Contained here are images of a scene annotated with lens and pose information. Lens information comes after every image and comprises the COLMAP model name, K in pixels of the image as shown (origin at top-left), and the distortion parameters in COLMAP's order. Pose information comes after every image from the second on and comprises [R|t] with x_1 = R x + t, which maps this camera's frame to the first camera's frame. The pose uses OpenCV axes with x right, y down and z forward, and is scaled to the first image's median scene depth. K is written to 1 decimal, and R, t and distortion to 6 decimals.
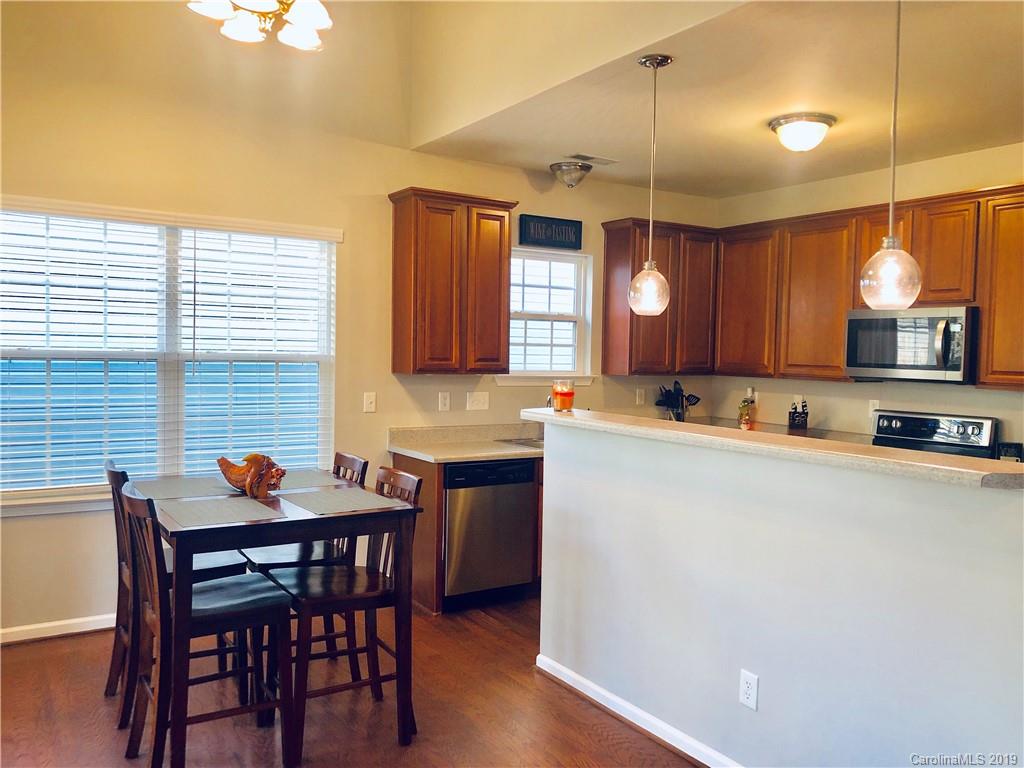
lens RADIAL K [[833.1, 0, 515.8], [0, 833.1, 378.8], [0, 0, 1]] dist [0.059046, -0.098719]
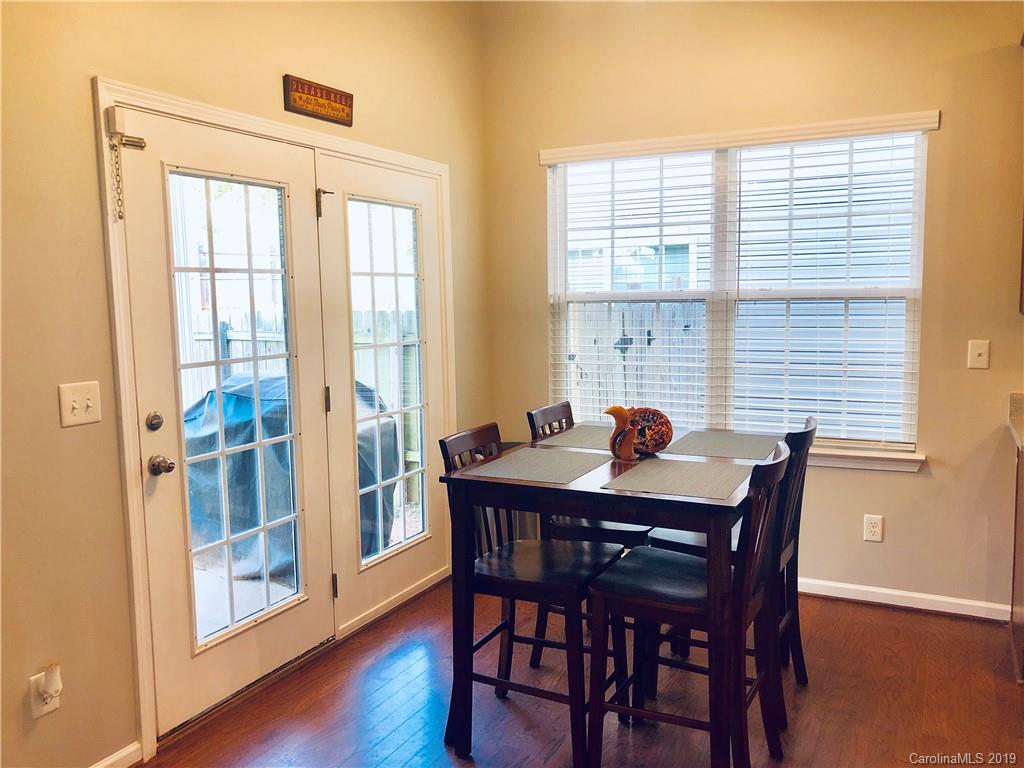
lens RADIAL K [[833.1, 0, 515.8], [0, 833.1, 378.8], [0, 0, 1]] dist [0.059046, -0.098719]
pose [[0.514032, 0.060824, -0.855612, 0.221264], [-0.003926, 0.997639, 0.068562, 0.000946], [0.857762, -0.031884, 0.513058, 0.311730]]
